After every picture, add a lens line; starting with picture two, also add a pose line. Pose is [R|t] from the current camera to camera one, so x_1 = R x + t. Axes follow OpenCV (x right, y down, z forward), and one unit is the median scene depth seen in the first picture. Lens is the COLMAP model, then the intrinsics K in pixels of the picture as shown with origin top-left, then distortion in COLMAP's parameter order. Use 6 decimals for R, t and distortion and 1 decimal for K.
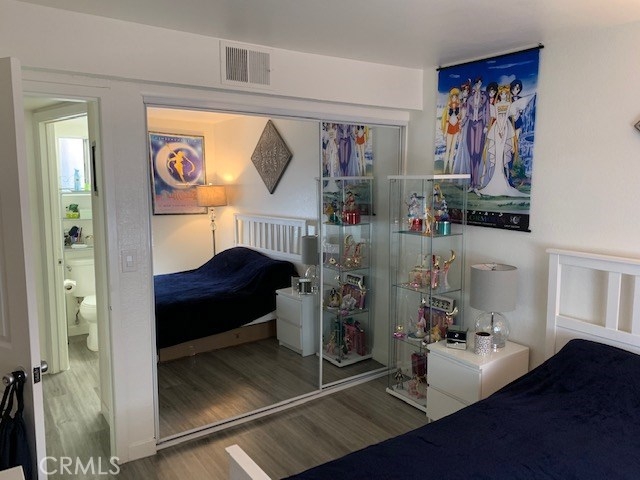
lens RADIAL K [[491.2, 0, 319.4], [0, 491.2, 237.3], [0, 0, 1]] dist [0.031370, -0.008551]
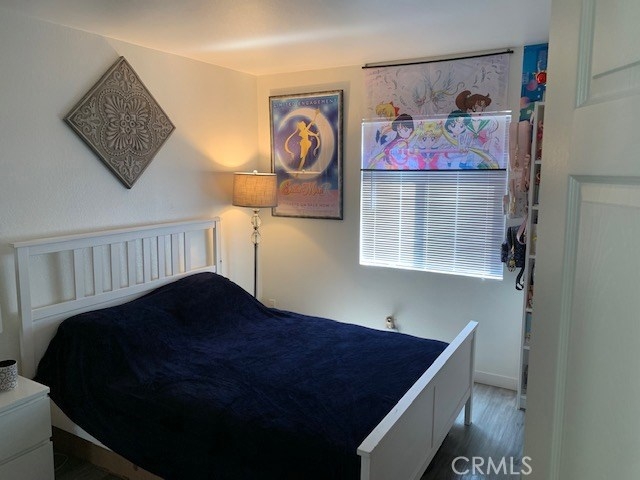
lens RADIAL K [[491.2, 0, 319.4], [0, 491.2, 237.3], [0, 0, 1]] dist [0.031370, -0.008551]
pose [[-0.409607, -0.127183, 0.903353, -0.782031], [0.112766, 0.975581, 0.188484, -0.125907], [-0.905266, 0.179072, -0.385263, 1.105910]]
